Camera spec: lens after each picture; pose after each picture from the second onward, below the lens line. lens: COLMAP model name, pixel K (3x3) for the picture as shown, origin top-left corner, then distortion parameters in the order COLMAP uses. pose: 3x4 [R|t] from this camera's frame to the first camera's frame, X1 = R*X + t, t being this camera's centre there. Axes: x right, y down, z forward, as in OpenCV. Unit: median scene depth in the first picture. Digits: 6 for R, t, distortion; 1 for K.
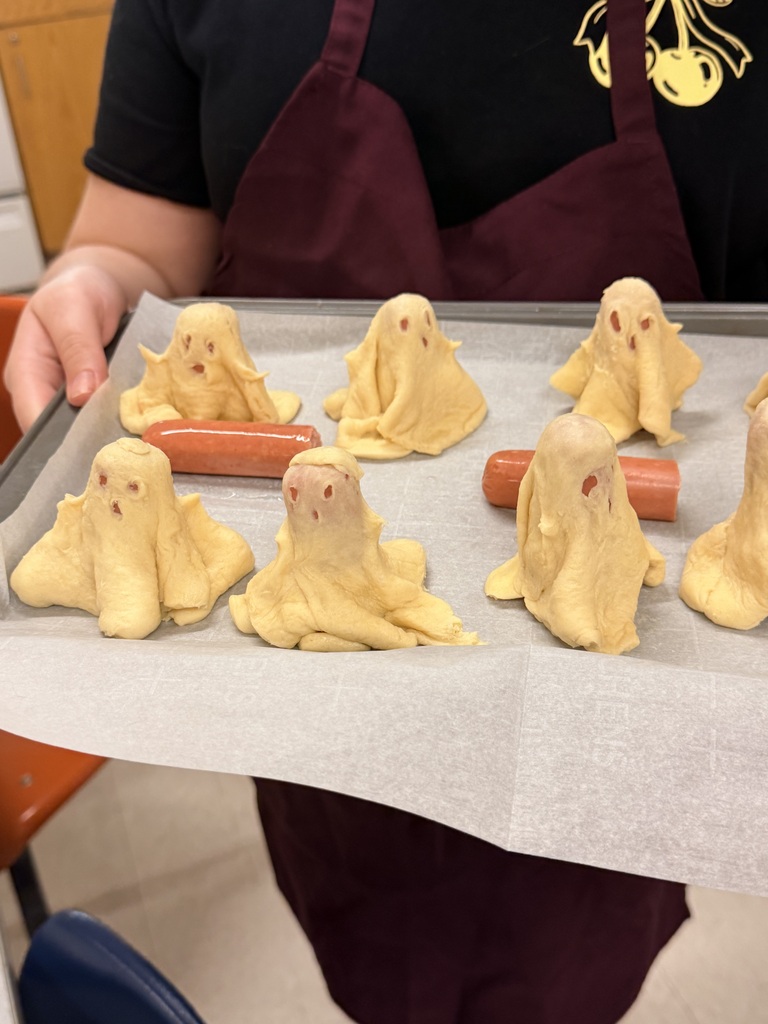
lens RADIAL K [[1103.7, 0, 384.0], [0, 1103.7, 512.0], [0, 0, 1]] dist [0.096344, -0.001811]
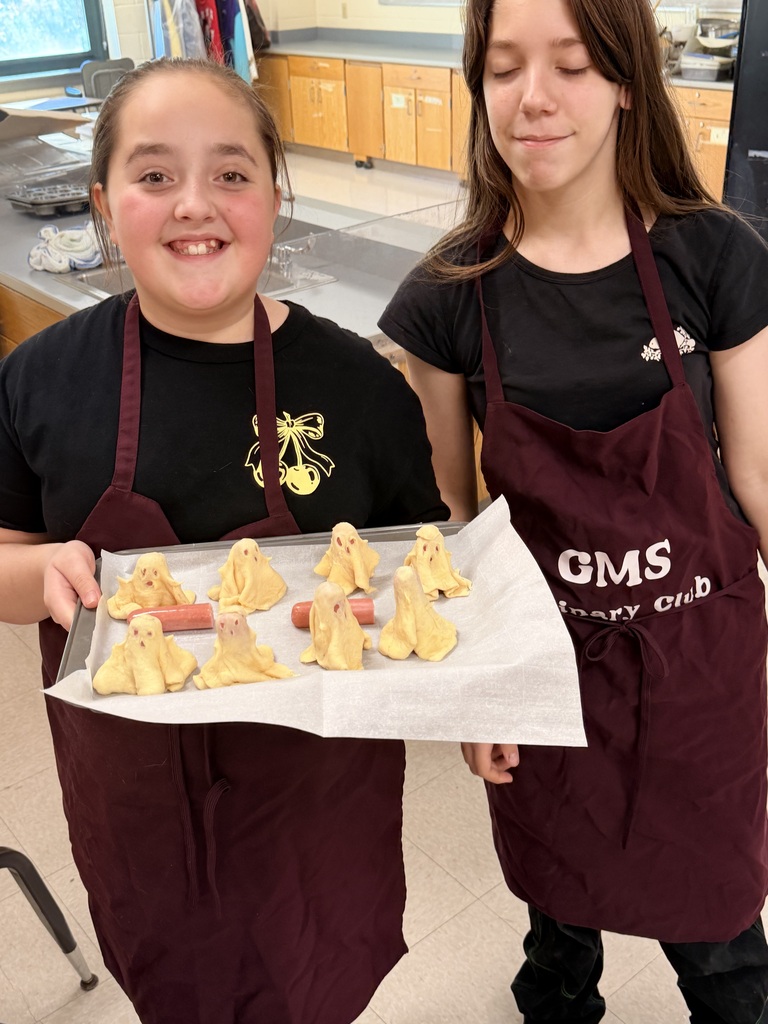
lens RADIAL K [[1103.7, 0, 384.0], [0, 1103.7, 512.0], [0, 0, 1]] dist [0.096344, -0.001811]
pose [[0.968349, -0.099458, 0.228929, -0.244345], [0.138259, 0.977352, -0.160213, 0.164351], [-0.207809, 0.186794, 0.960168, -1.367314]]
